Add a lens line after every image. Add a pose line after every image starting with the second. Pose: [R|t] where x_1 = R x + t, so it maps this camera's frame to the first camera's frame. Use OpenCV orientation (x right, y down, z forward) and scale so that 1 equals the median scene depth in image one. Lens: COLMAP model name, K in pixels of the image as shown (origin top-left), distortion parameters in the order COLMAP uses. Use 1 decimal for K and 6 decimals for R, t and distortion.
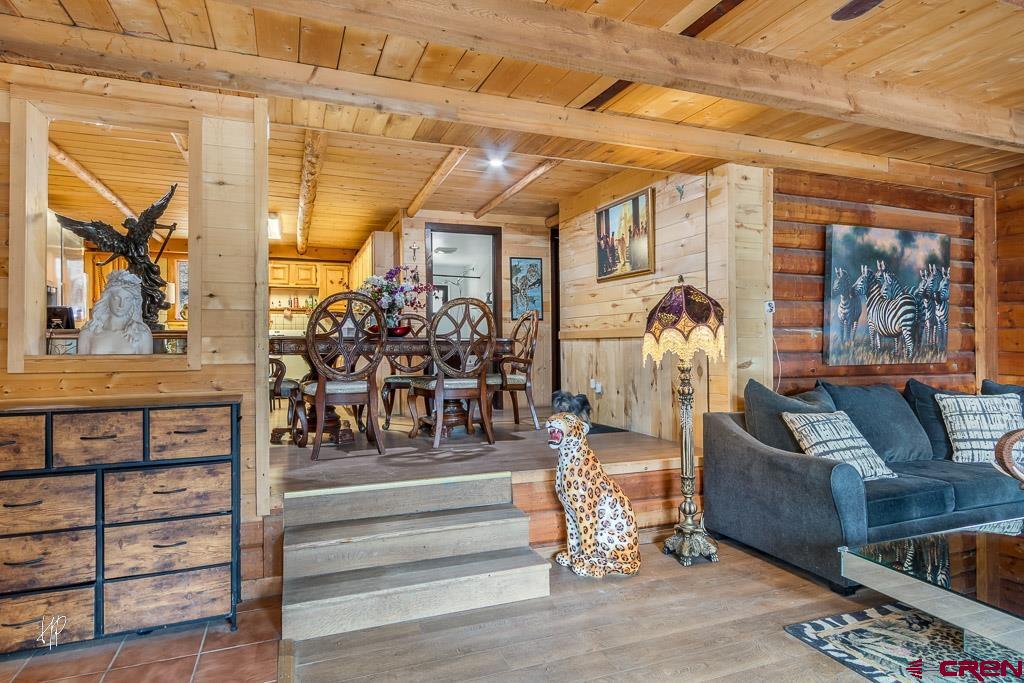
lens RADIAL K [[559.4, 0, 503.1], [0, 559.4, 339.9], [0, 0, 1]] dist [0.011744, -0.004361]
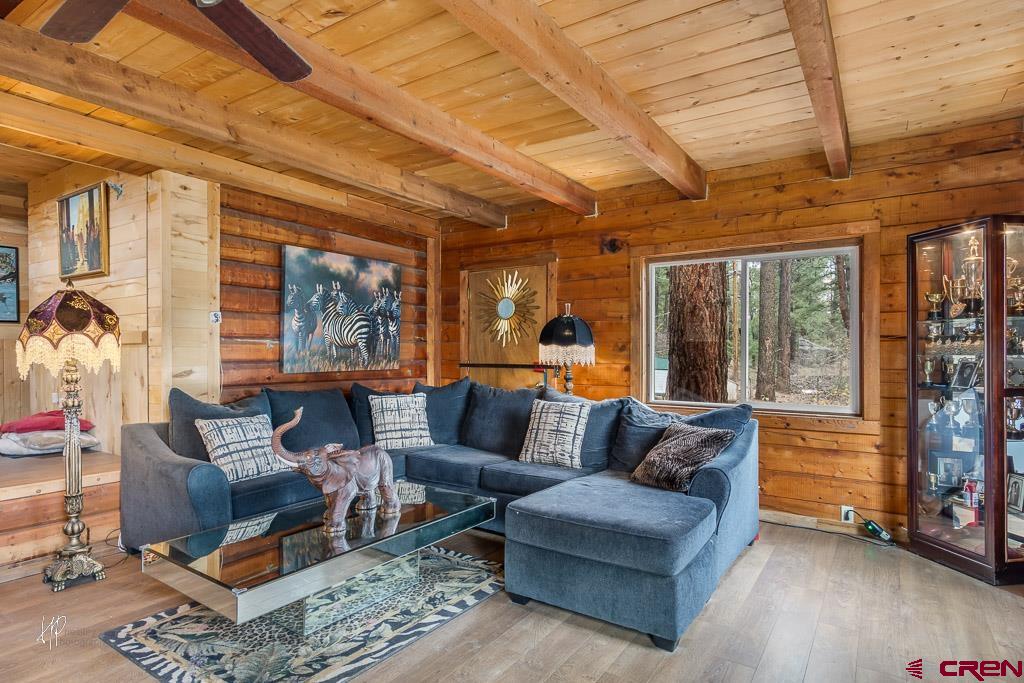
lens RADIAL K [[559.4, 0, 502.5], [0, 559.4, 353.1], [0, 0, 1]] dist [0.011744, -0.004361]
pose [[0.823712, 0.005021, 0.566987, 0.316767], [-0.009947, 0.999935, 0.005595, -0.004143], [-0.566922, -0.010249, 0.823708, -0.145738]]
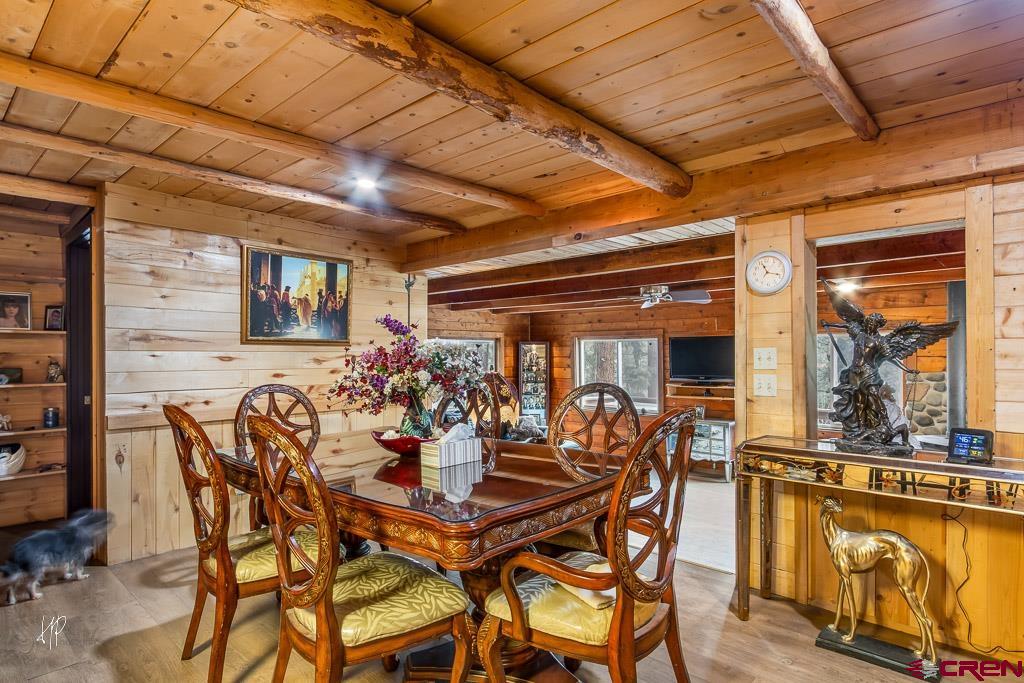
lens RADIAL K [[559.4, 0, 502.3], [0, 559.4, 345.7], [0, 0, 1]] dist [0.011744, -0.004361]
pose [[-0.437124, 0.020895, 0.899158, -0.856698], [-0.002574, 0.999697, -0.024483, -0.108190], [-0.899398, -0.013017, -0.436938, 1.350342]]
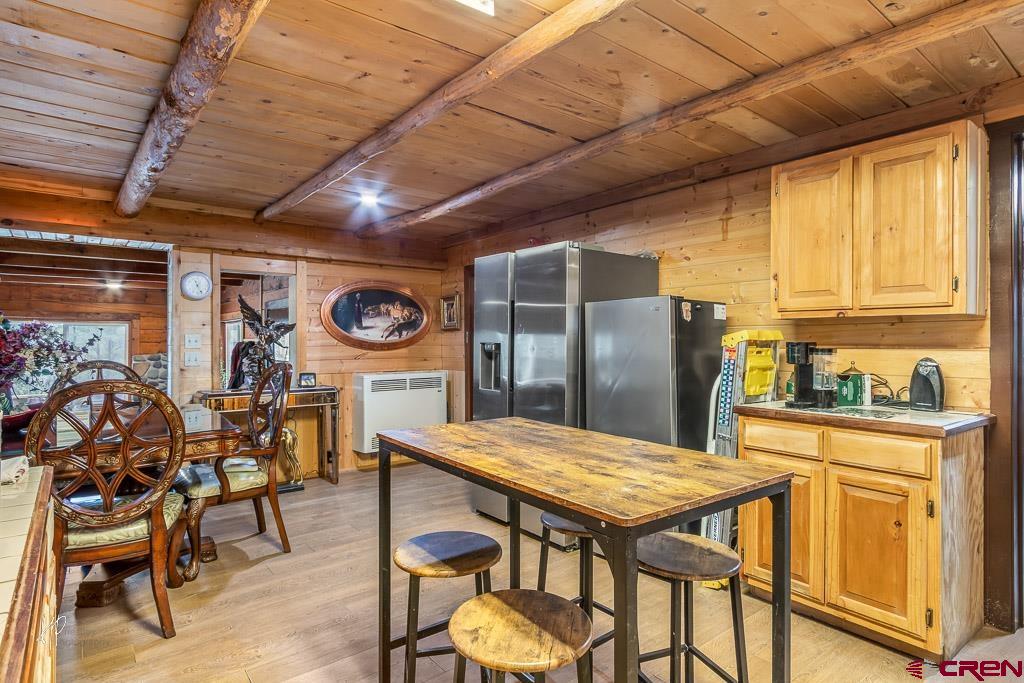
lens RADIAL K [[559.4, 0, 505.9], [0, 559.4, 335.7], [0, 0, 1]] dist [0.011744, -0.004361]
pose [[-0.955562, 0.001313, -0.294786, -0.616882], [0.006883, 0.999817, -0.017857, -0.097285], [0.294708, -0.019093, -0.955396, 1.983596]]
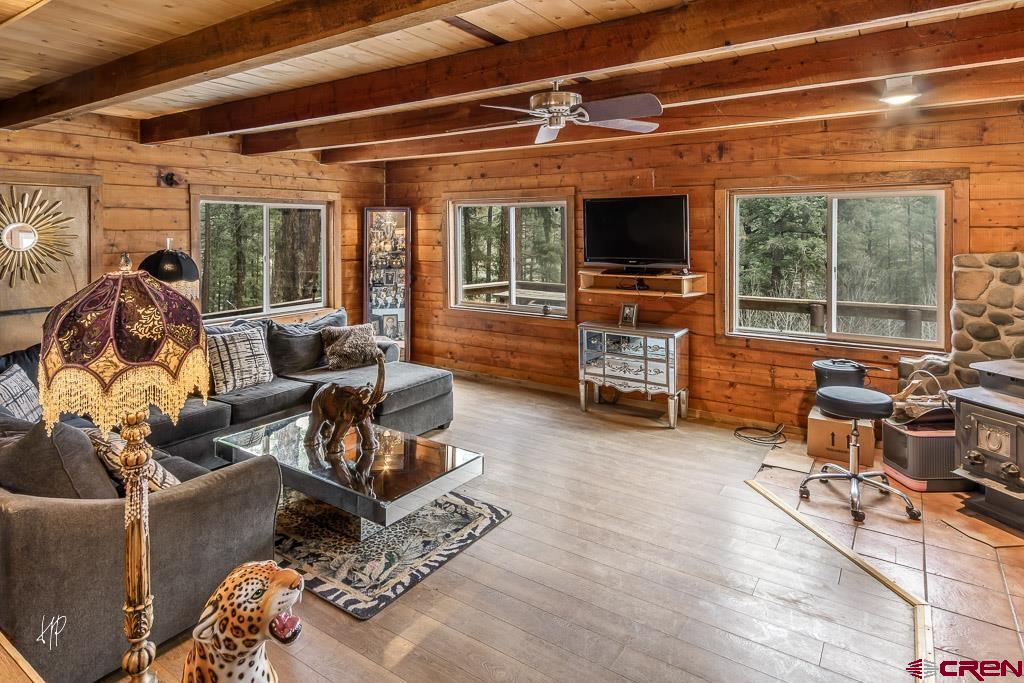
lens RADIAL K [[587.9, 0, 506.8], [0, 587.9, 230.4], [0, 0, 1]] dist [0.008110, -0.002863]
pose [[-0.574478, 0.003465, 0.818513, -0.314809], [0.001223, 0.999994, -0.003375, -0.111626], [-0.818519, -0.000937, -0.574478, 0.852161]]
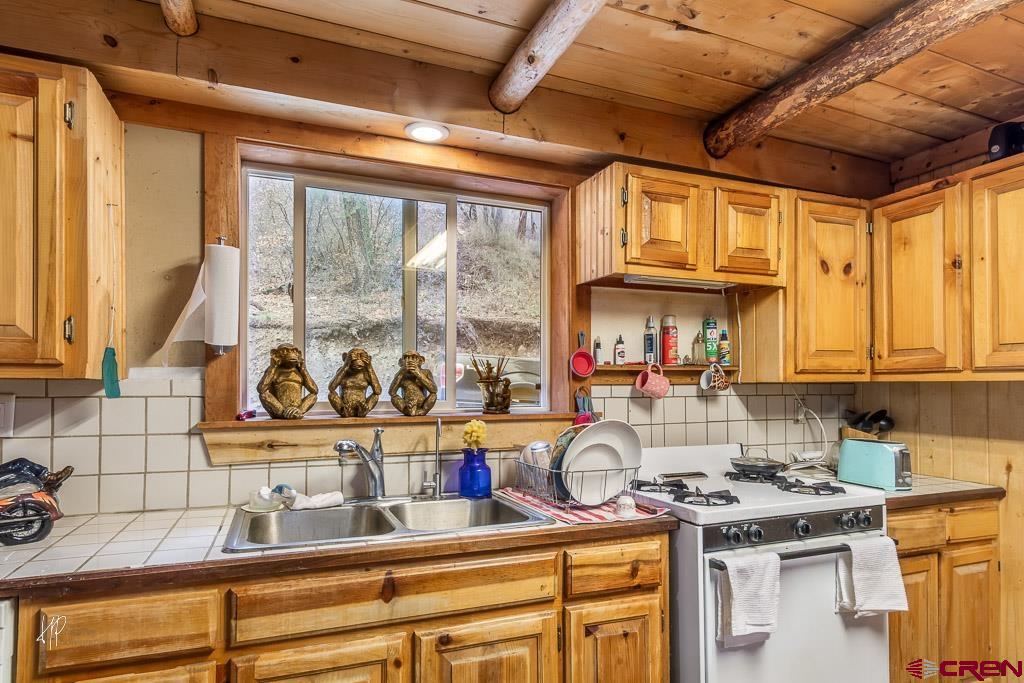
lens RADIAL K [[559.4, 0, 495.8], [0, 559.4, 378.3], [0, 0, 1]] dist [0.011744, -0.004361]
pose [[0.999807, 0.005158, 0.018959, -0.995867], [-0.005097, 0.999982, -0.003274, -0.106034], [-0.018976, 0.003176, 0.999815, 1.592288]]
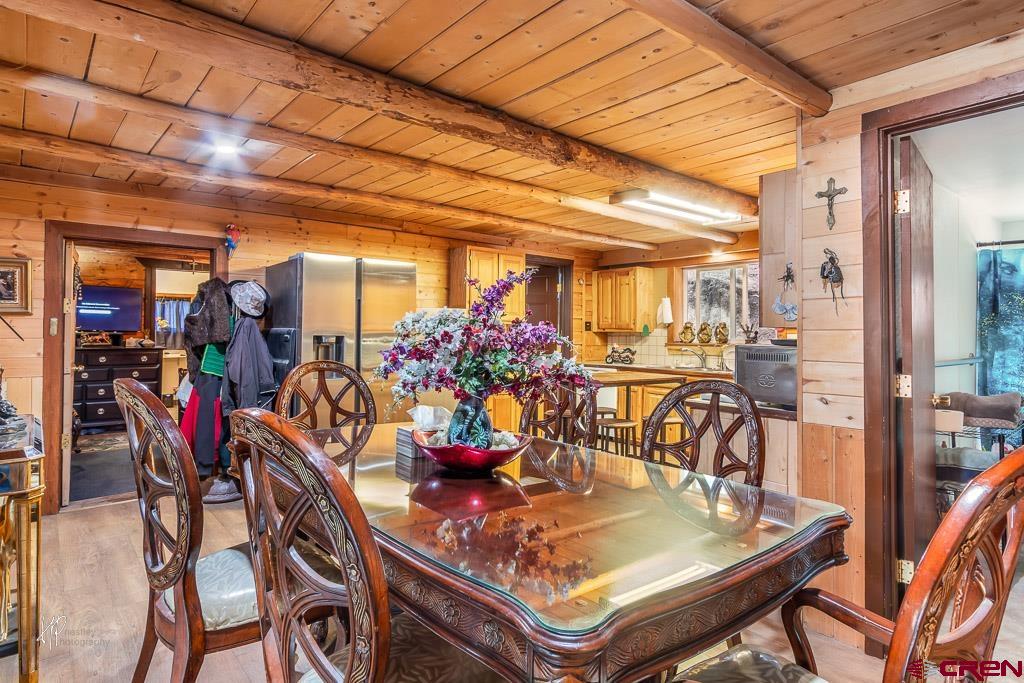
lens RADIAL K [[559.4, 0, 503.4], [0, 559.4, 332.6], [0, 0, 1]] dist [0.011744, -0.004361]
pose [[0.318513, 0.007328, -0.947890, 0.195205], [0.000277, 0.999969, 0.007823, -0.116241], [0.947918, -0.002754, 0.318501, 1.046703]]
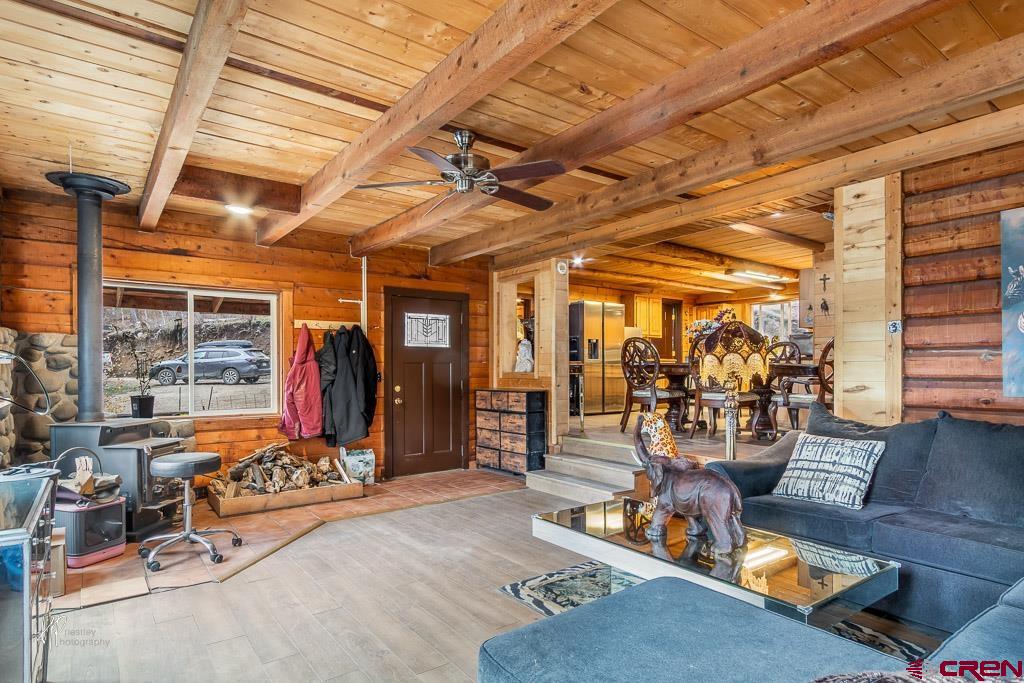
lens RADIAL K [[559.4, 0, 497.2], [0, 559.4, 380.8], [0, 0, 1]] dist [0.011744, -0.004361]
pose [[0.259000, 0.024138, -0.965576, 1.157627], [0.010738, 0.999554, 0.027868, -0.004224], [0.965818, -0.017586, 0.258625, 0.137401]]
